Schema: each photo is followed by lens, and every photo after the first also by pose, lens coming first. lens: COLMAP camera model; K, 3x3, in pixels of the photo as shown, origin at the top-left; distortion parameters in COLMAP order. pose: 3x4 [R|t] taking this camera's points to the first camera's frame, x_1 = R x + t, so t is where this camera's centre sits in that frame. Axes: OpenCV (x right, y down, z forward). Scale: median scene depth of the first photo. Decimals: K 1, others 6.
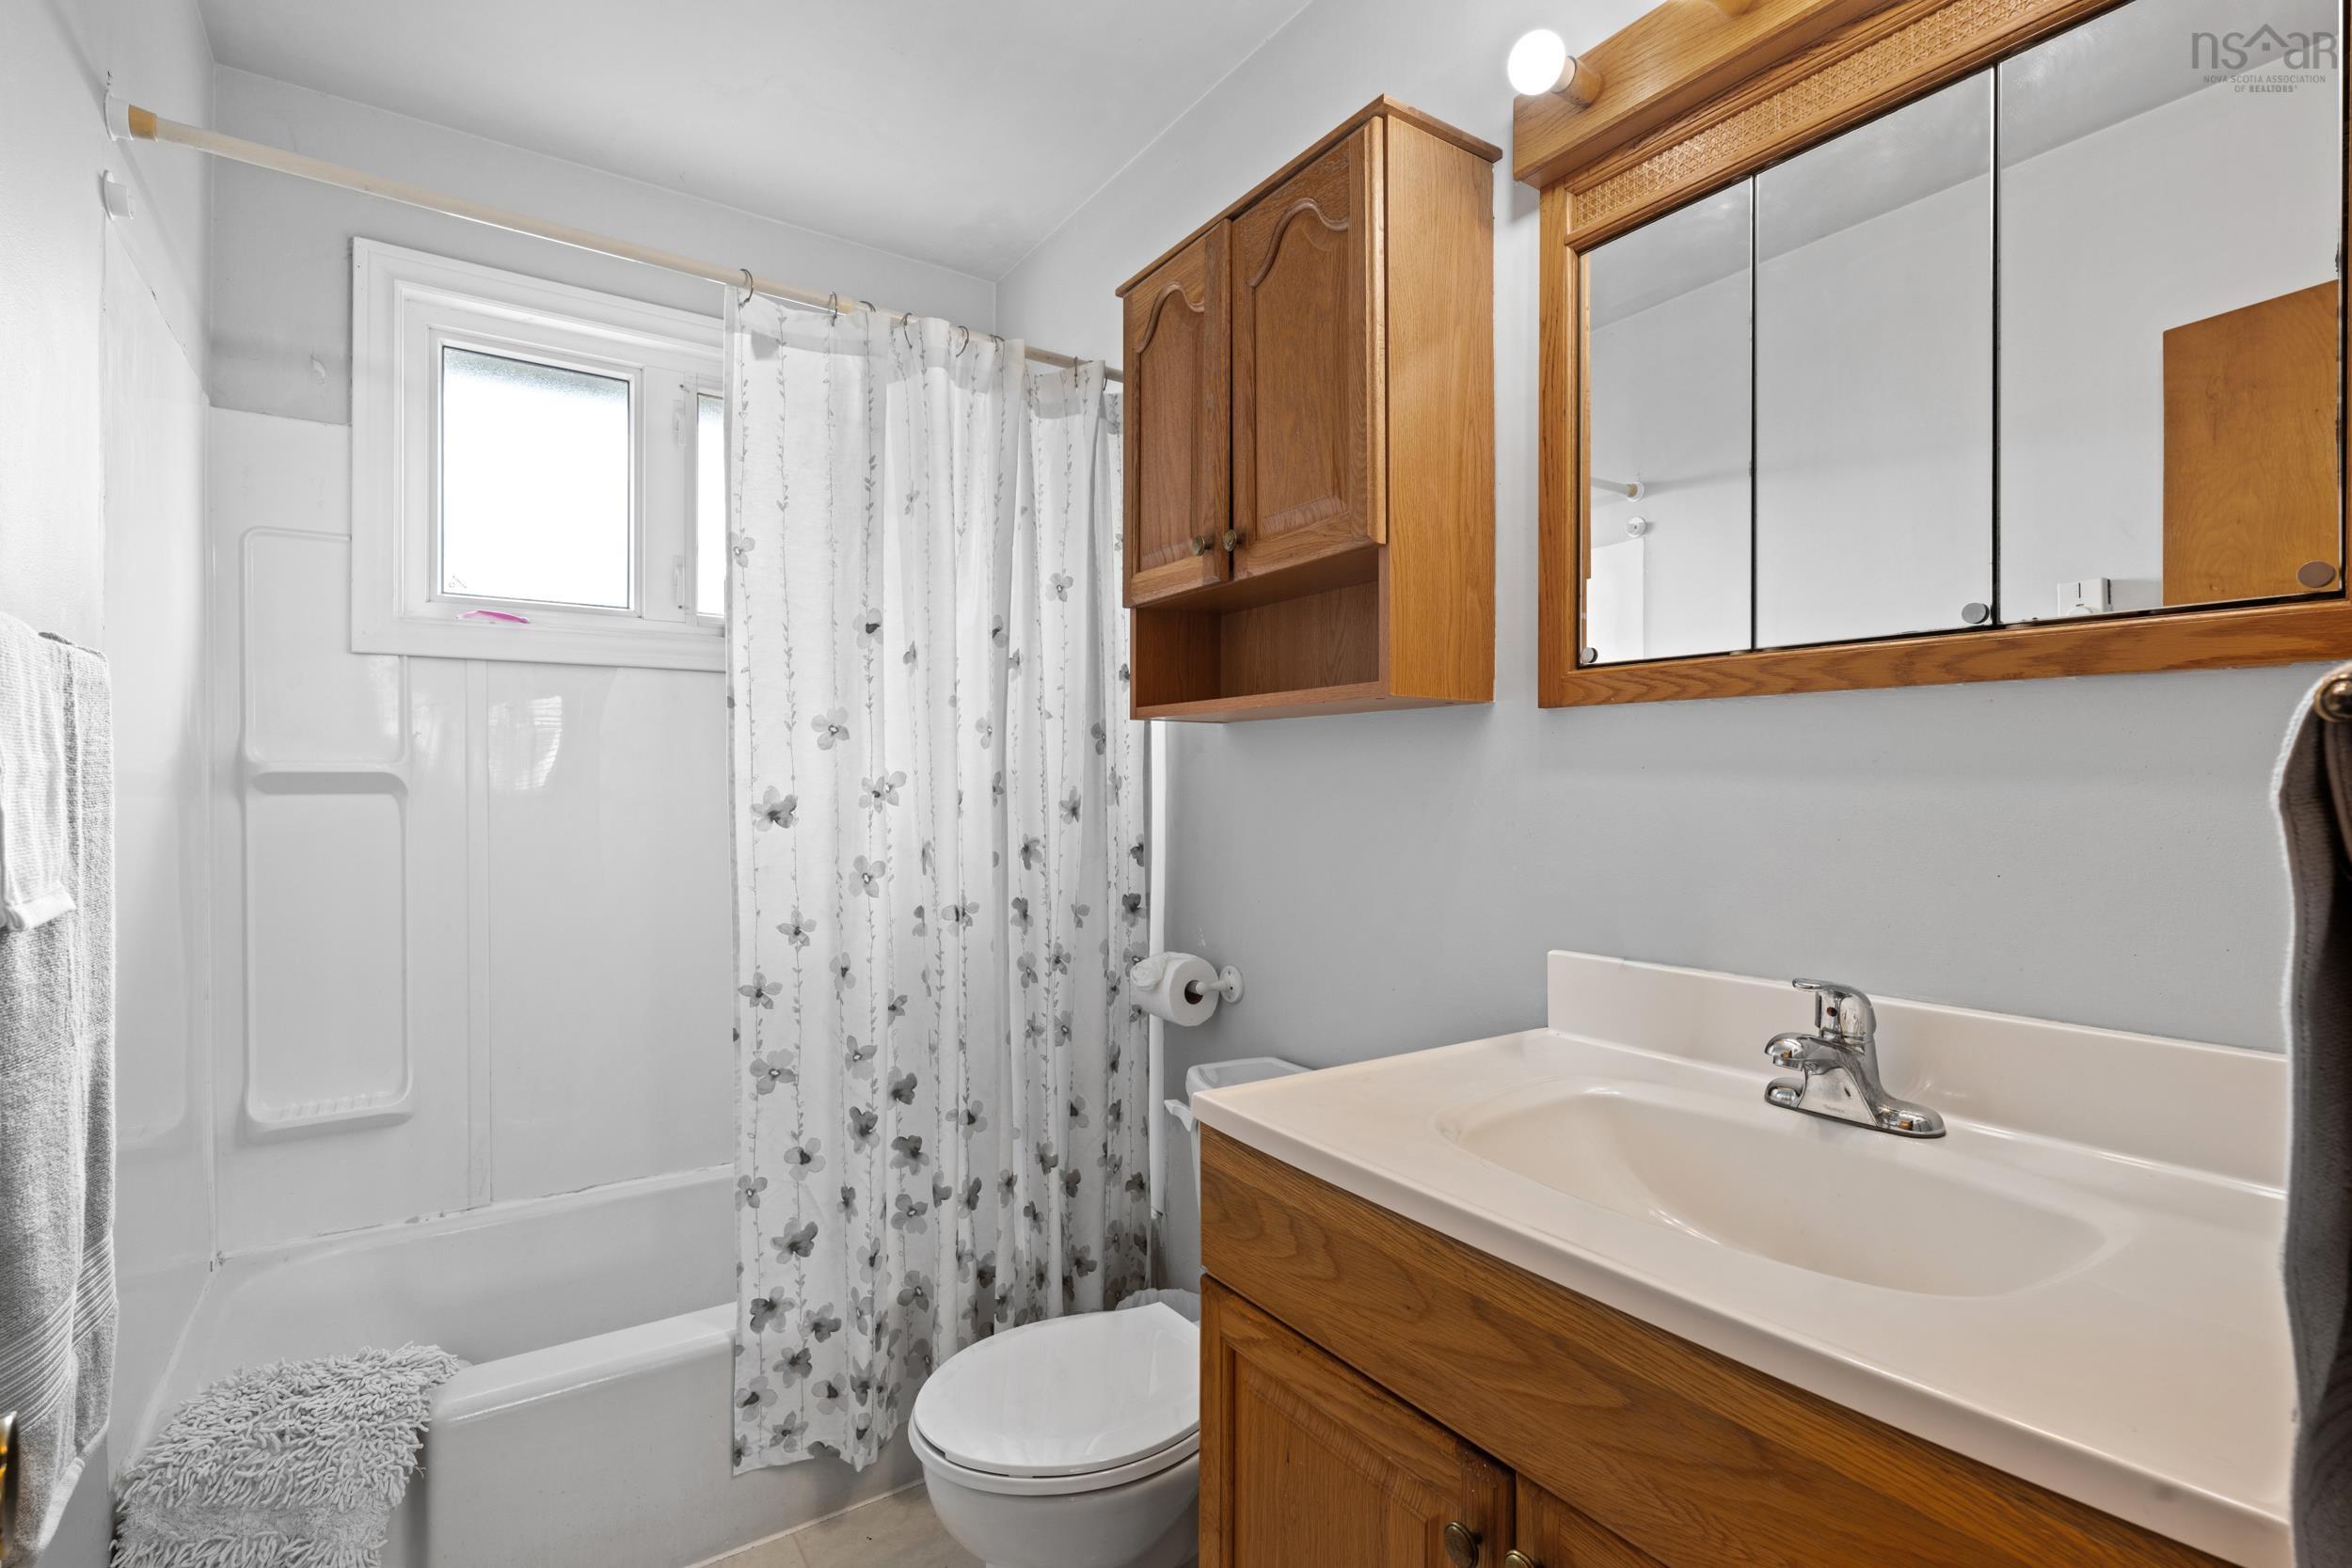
lens RADIAL K [[1102.0, 0, 1182.9], [0, 1102.0, 783.0], [0, 0, 1]] dist [0.000007, -0.000047]
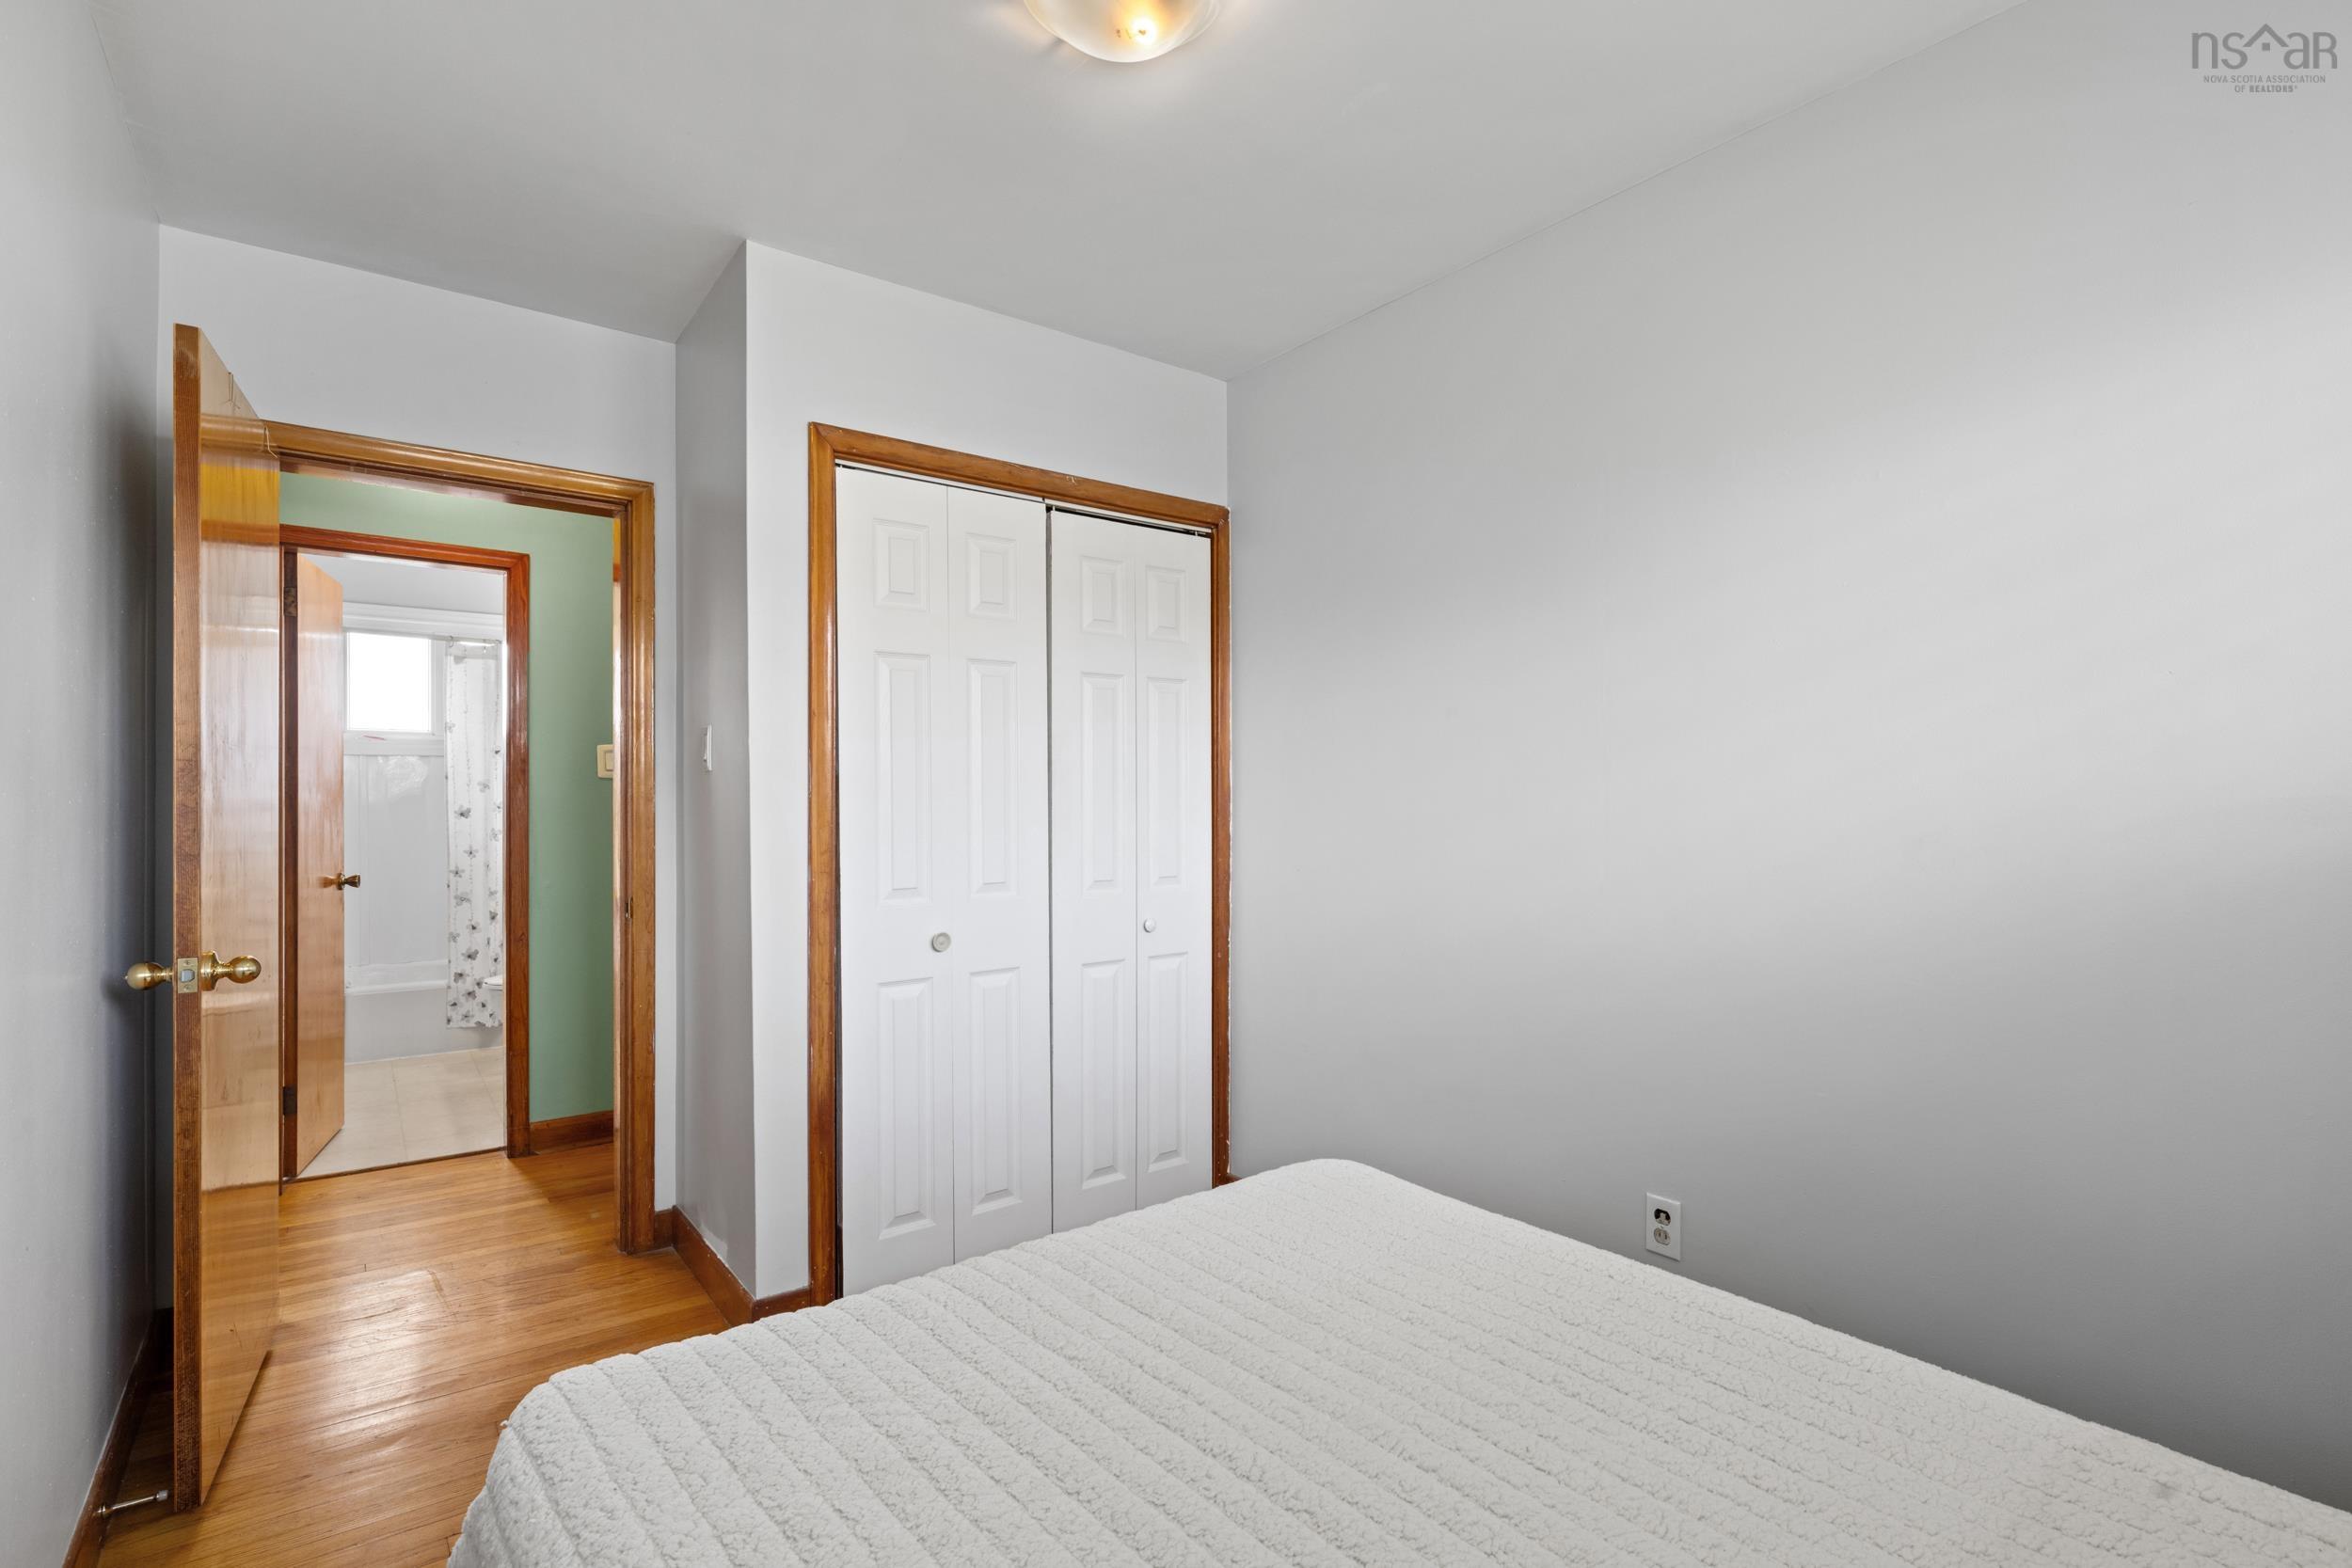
lens RADIAL K [[1102.0, 0, 1168.9], [0, 1102.0, 795.4], [0, 0, 1]] dist [0.000007, -0.000047]
pose [[0.998437, -0.002090, 0.055852, 1.406334], [0.002064, 0.999998, 0.000533, -0.020888], [-0.055853, -0.000417, 0.998439, -2.145776]]
